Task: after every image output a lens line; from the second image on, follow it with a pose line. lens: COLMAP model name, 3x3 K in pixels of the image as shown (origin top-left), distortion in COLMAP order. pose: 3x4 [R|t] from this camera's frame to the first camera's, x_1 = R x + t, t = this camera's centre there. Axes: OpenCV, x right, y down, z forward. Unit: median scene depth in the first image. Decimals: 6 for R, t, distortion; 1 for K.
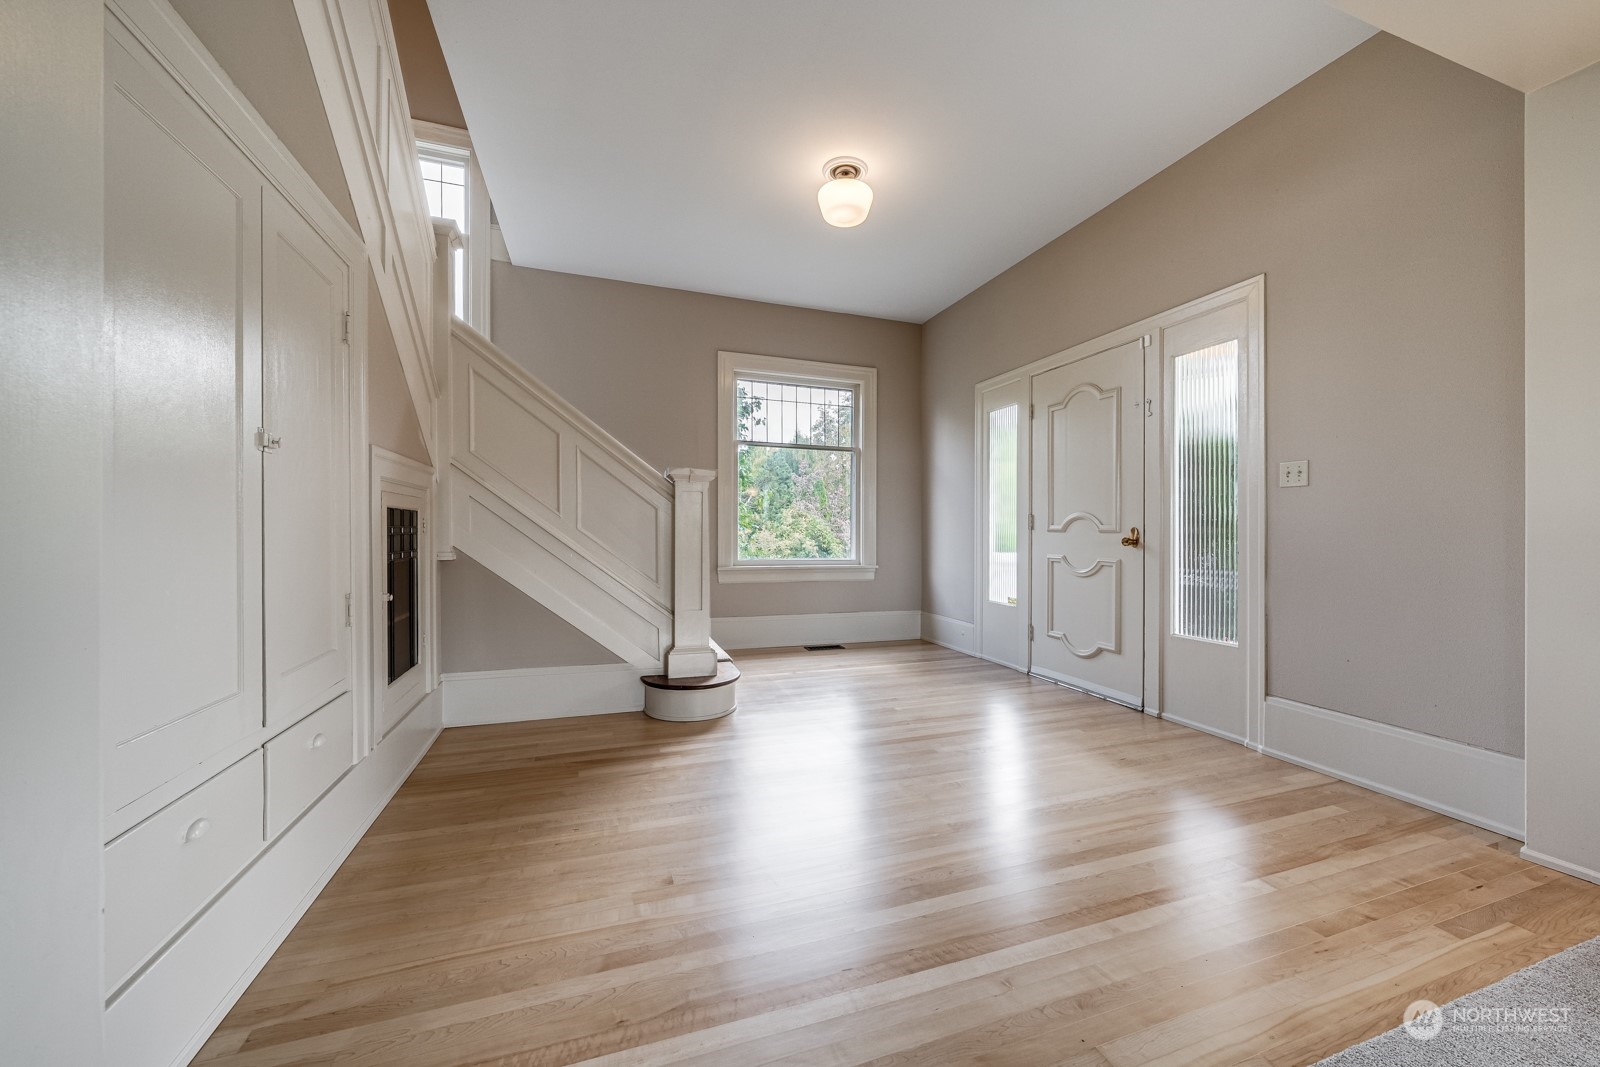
lens RADIAL K [[597.3, 0, 806.2], [0, 597.3, 530.0], [0, 0, 1]] dist [-0.000505, 0.000003]
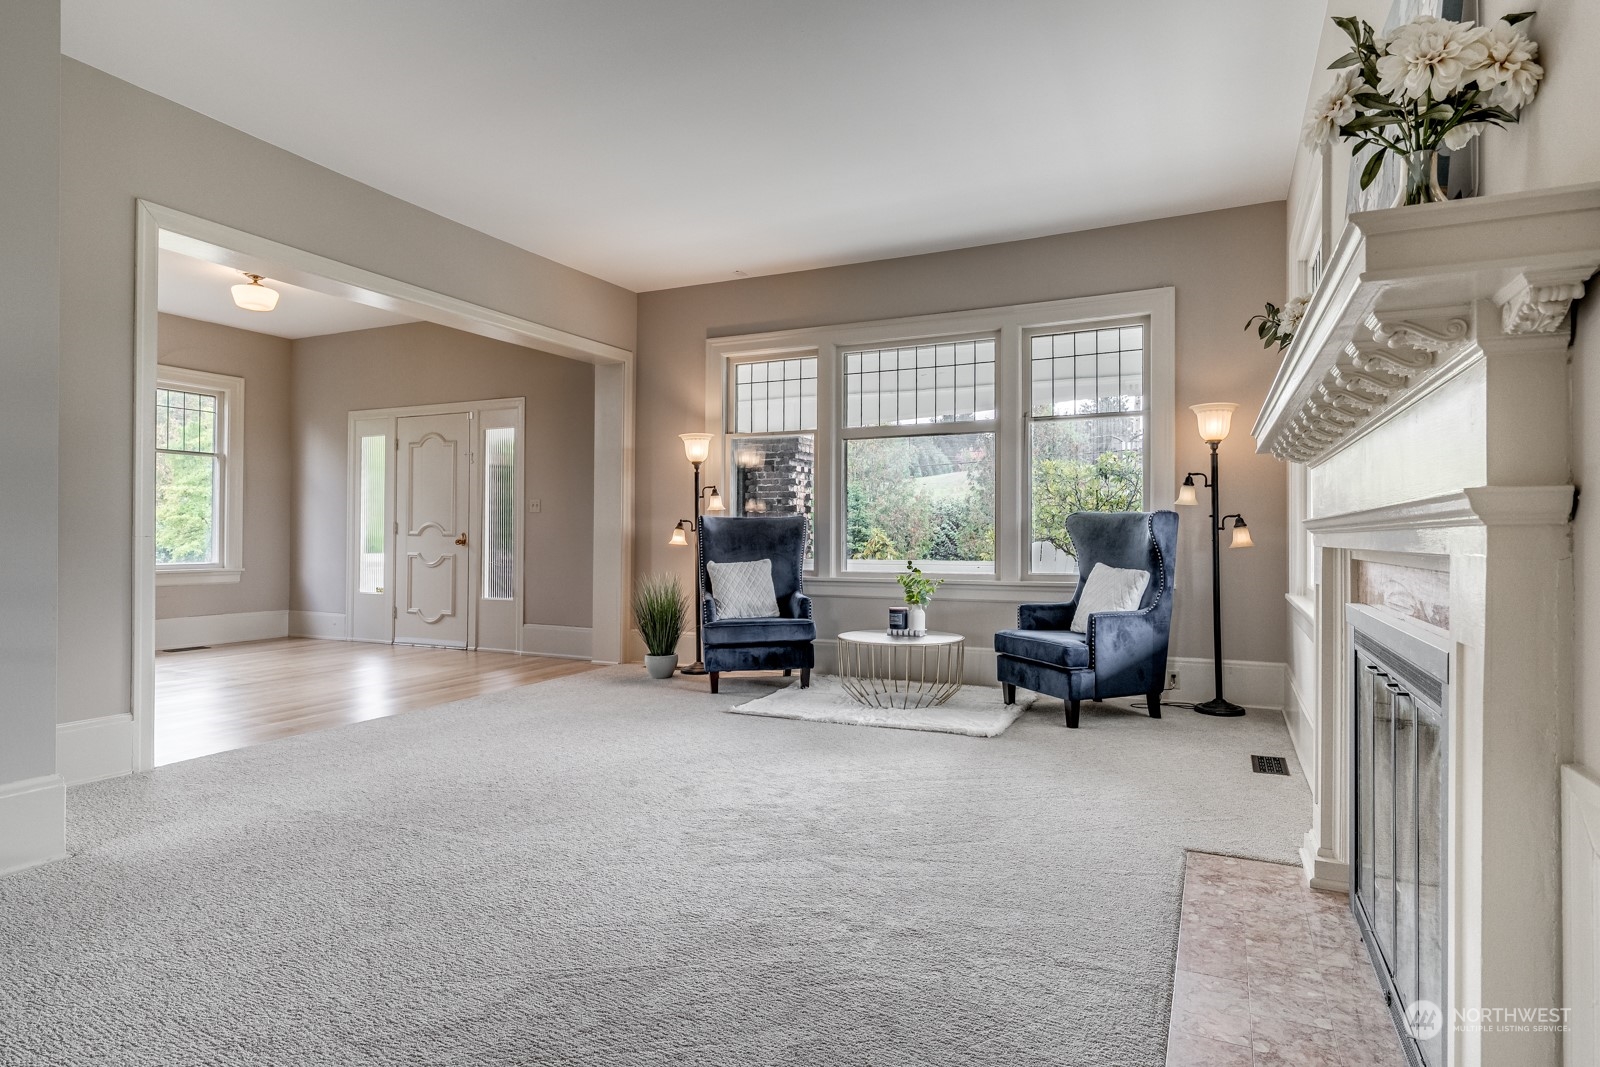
lens RADIAL K [[844.0, 0, 805.8], [0, 844.0, 527.8], [0, 0, 1]] dist [0.002928, -0.000010]
pose [[0.702224, 0.008128, 0.711909, -0.288372], [-0.003897, 0.999964, -0.007574, -0.003491], [-0.711945, 0.002544, 0.702231, -0.875290]]
